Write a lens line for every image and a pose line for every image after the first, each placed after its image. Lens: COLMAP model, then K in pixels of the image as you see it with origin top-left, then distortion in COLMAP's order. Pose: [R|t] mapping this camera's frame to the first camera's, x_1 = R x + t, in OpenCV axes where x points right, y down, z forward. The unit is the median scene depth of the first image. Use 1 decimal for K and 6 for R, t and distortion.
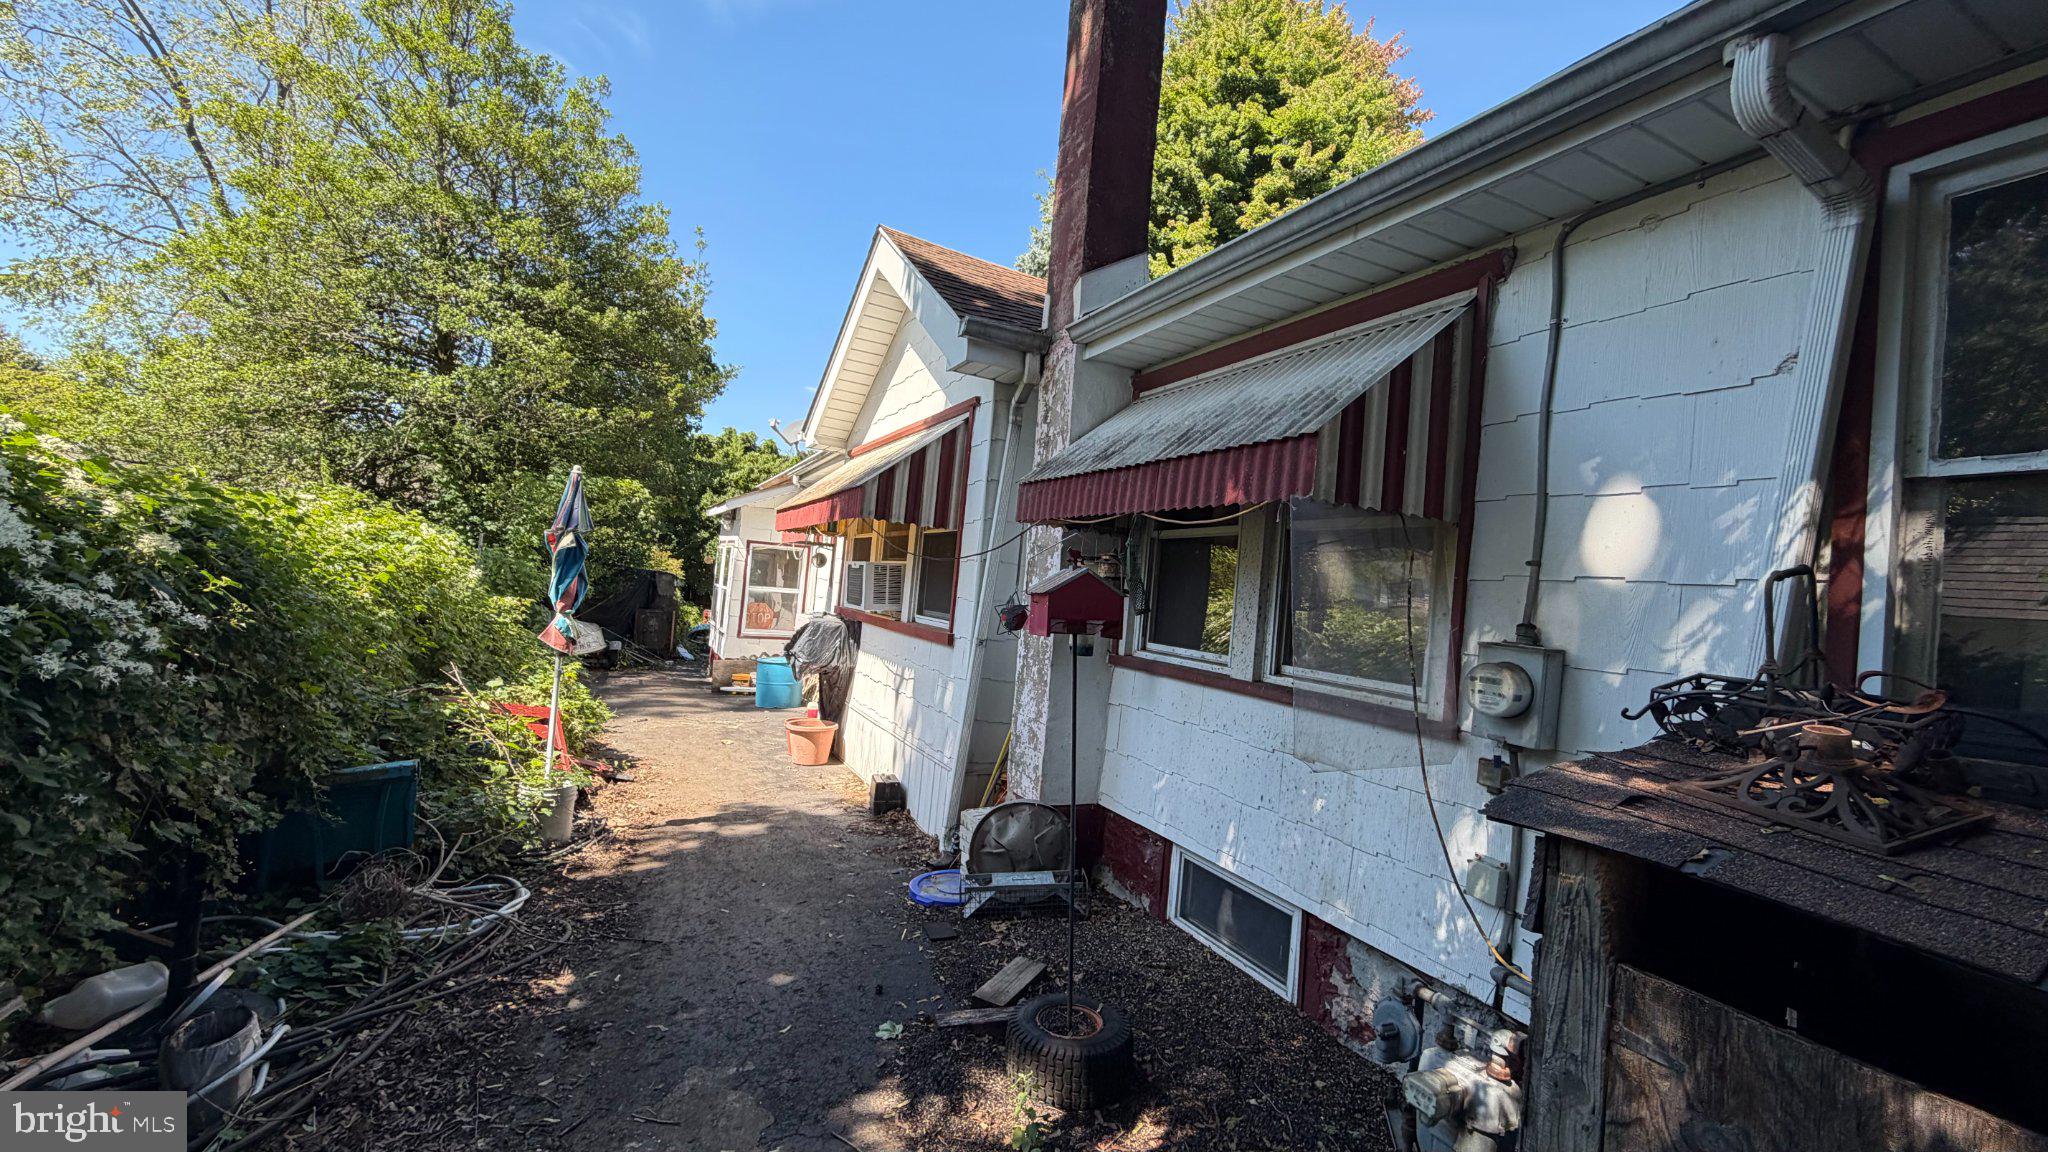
lens RADIAL K [[787.9, 0, 1016.3], [0, 787.9, 567.0], [0, 0, 1]] dist [0.001355, 0.000020]
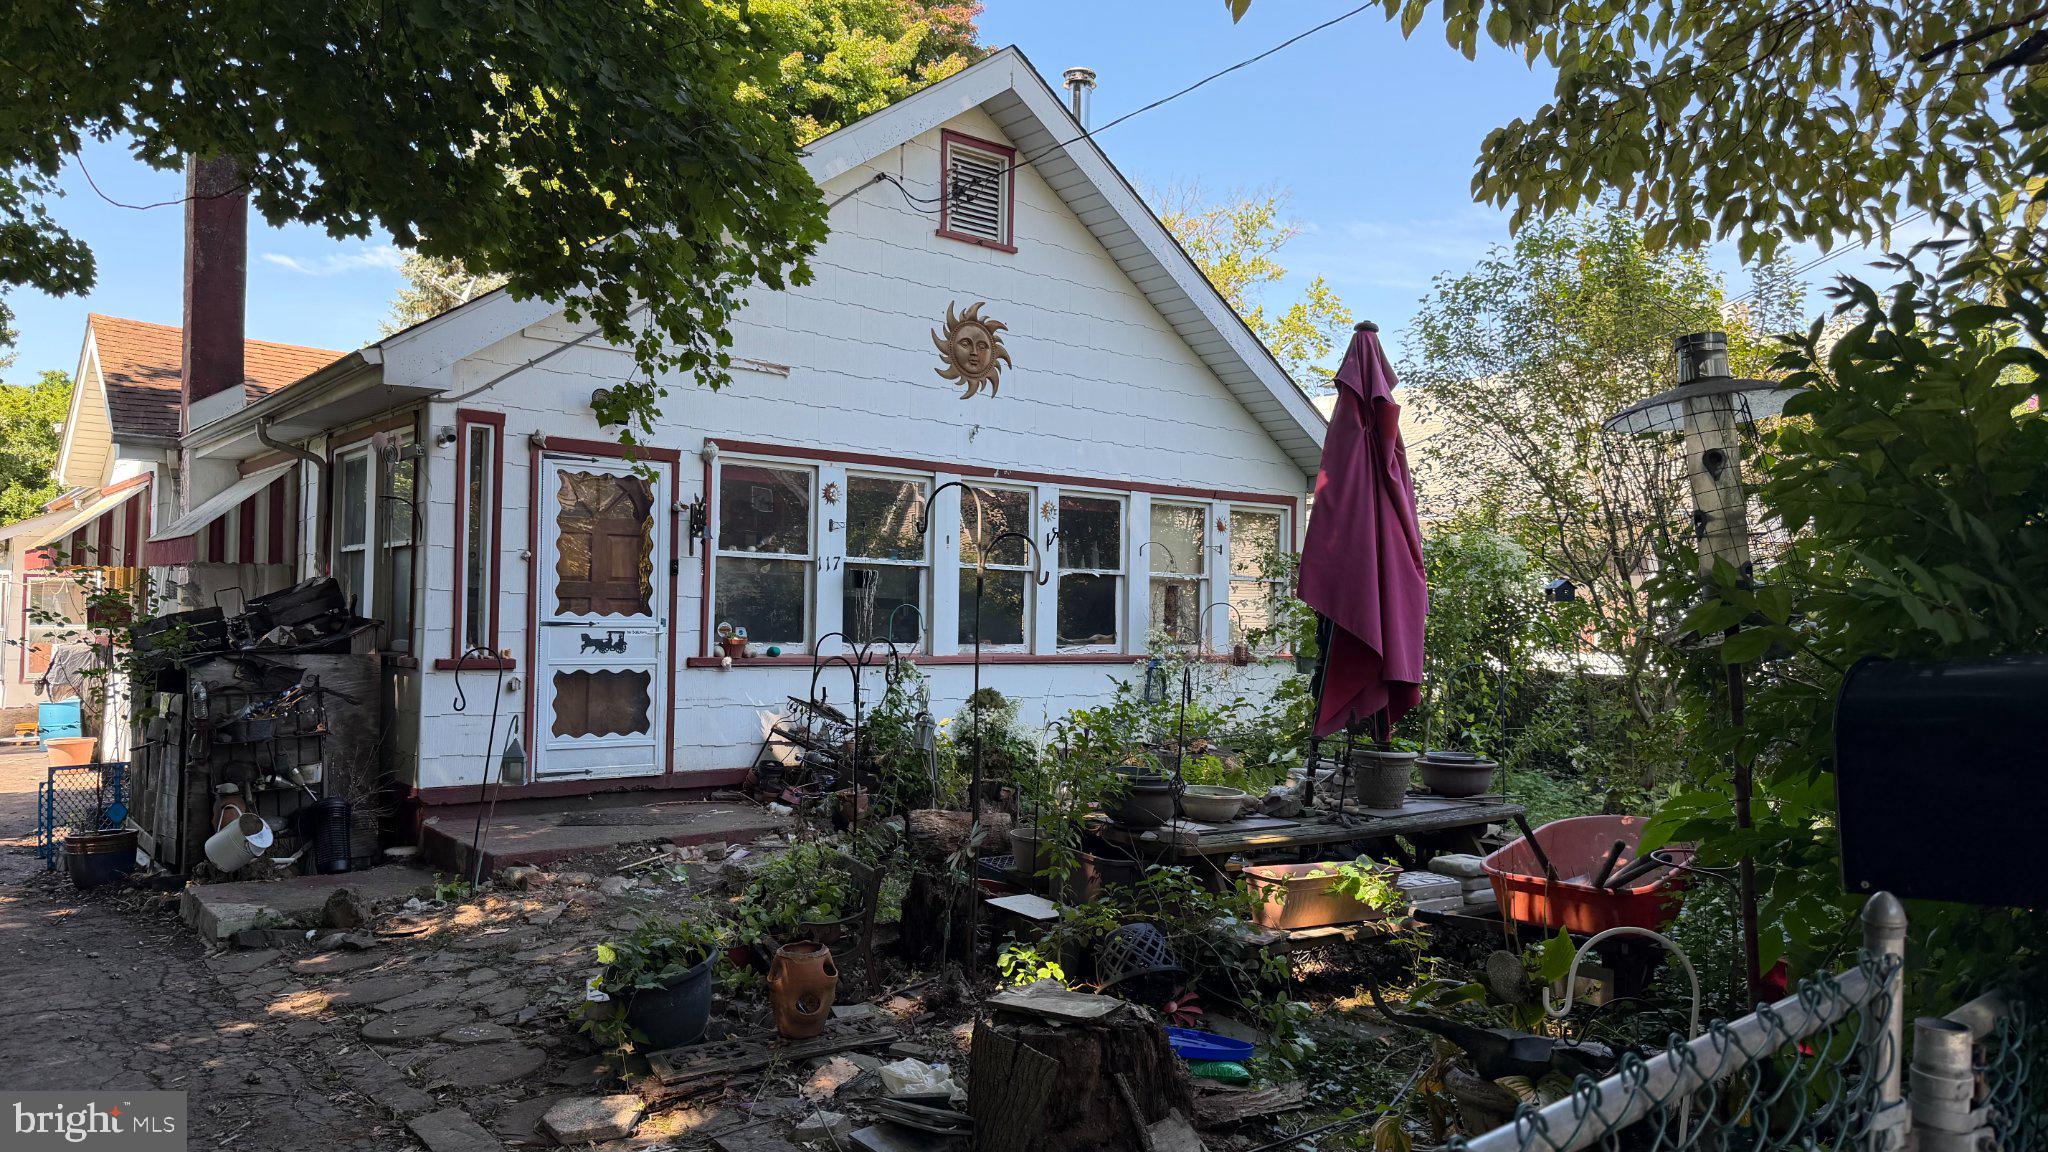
lens RADIAL K [[1423.5, 0, 1039.8], [0, 1423.5, 567.6], [0, 0, 1]] dist [0.147561, -0.265432]
pose [[0.972849, -0.064718, 0.222207, 0.406055], [0.062599, 0.997901, 0.016574, 0.004267], [-0.222813, -0.002214, 0.974859, -0.833863]]
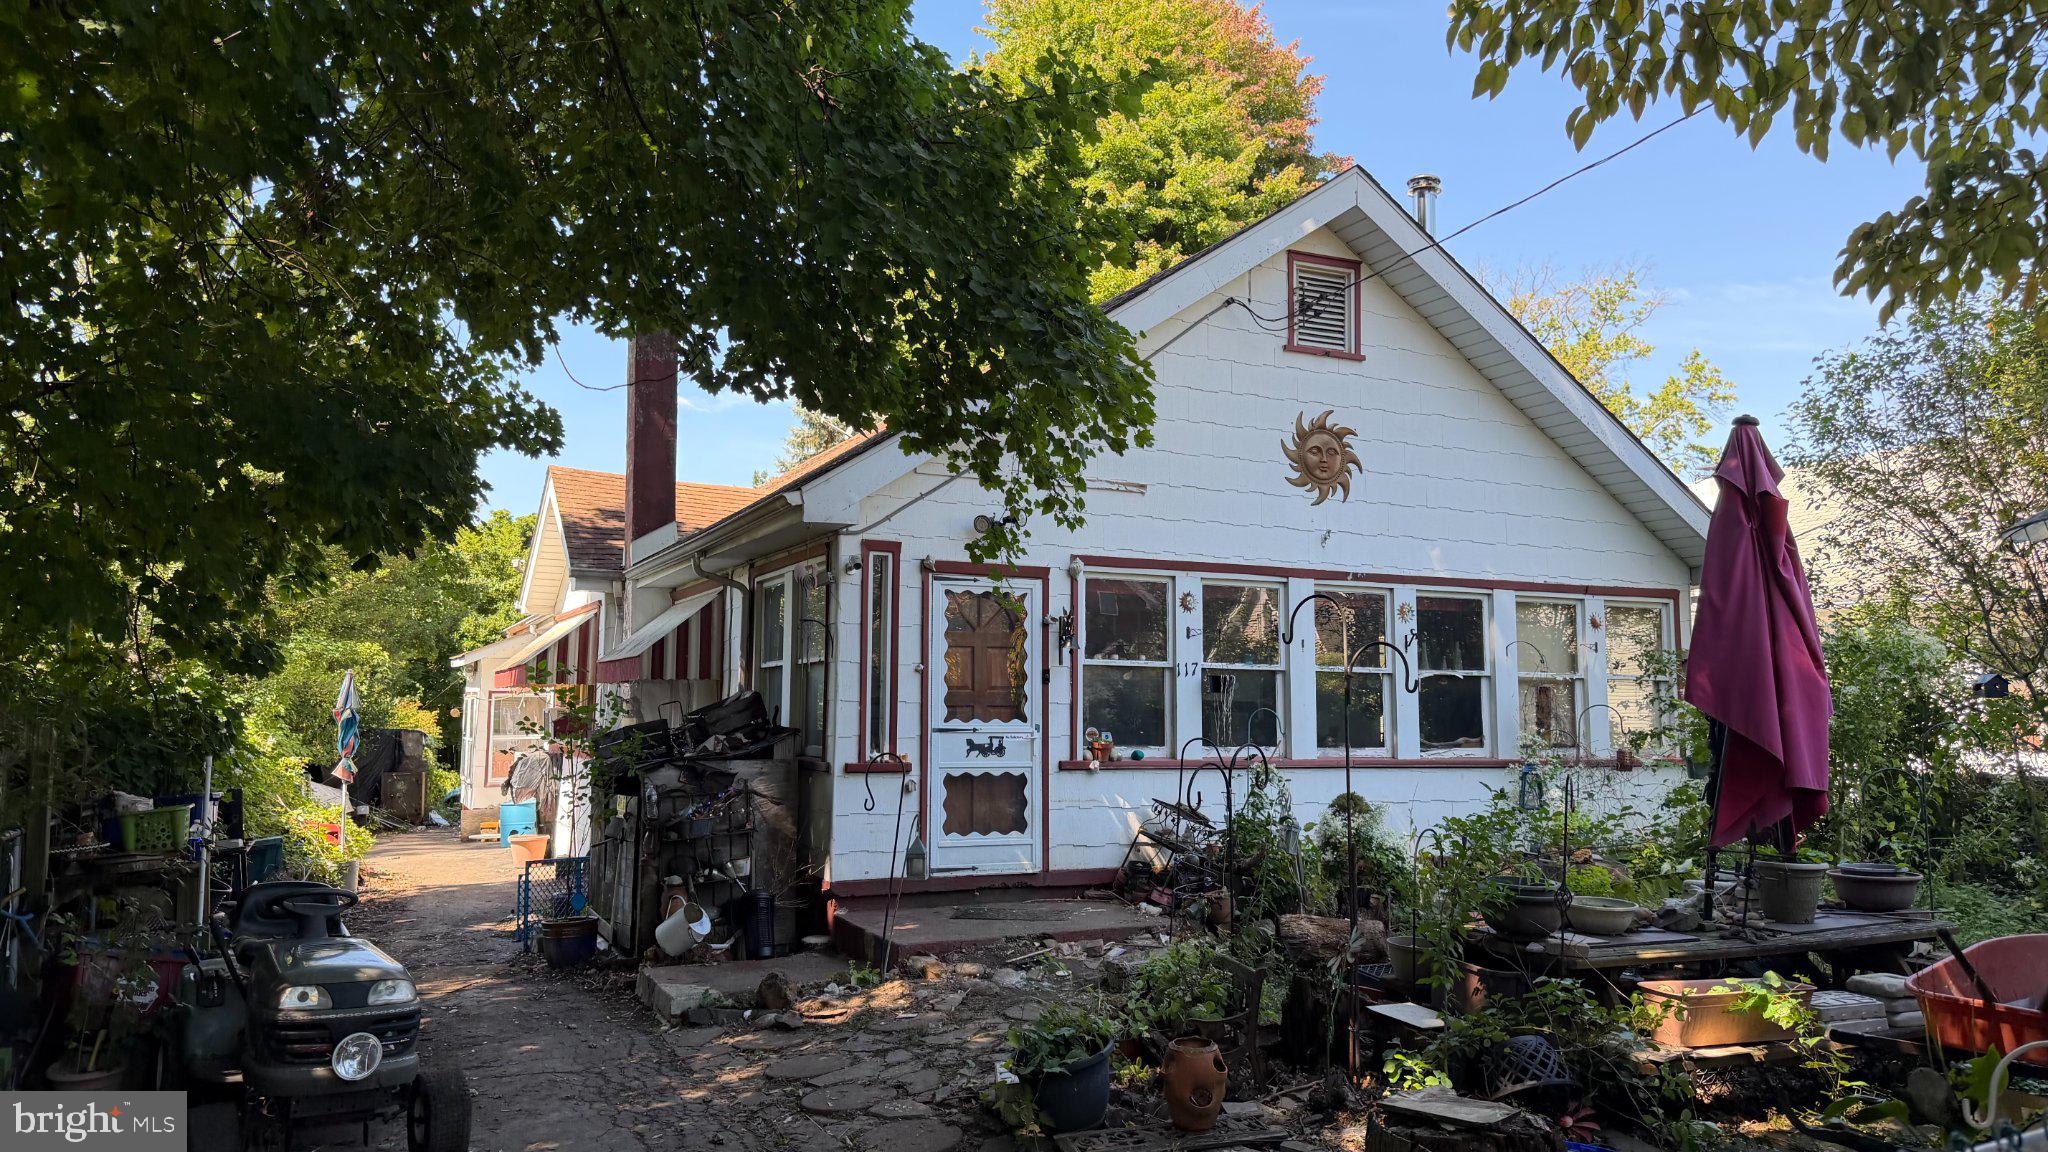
lens RADIAL K [[1423.5, 0, 1039.8], [0, 1423.5, 567.6], [0, 0, 1]] dist [0.147561, -0.265432]
pose [[0.996333, -0.085125, -0.008635, 0.394690], [0.084310, 0.993946, -0.070449, -0.000252], [0.014579, 0.069462, 0.997478, -0.862613]]
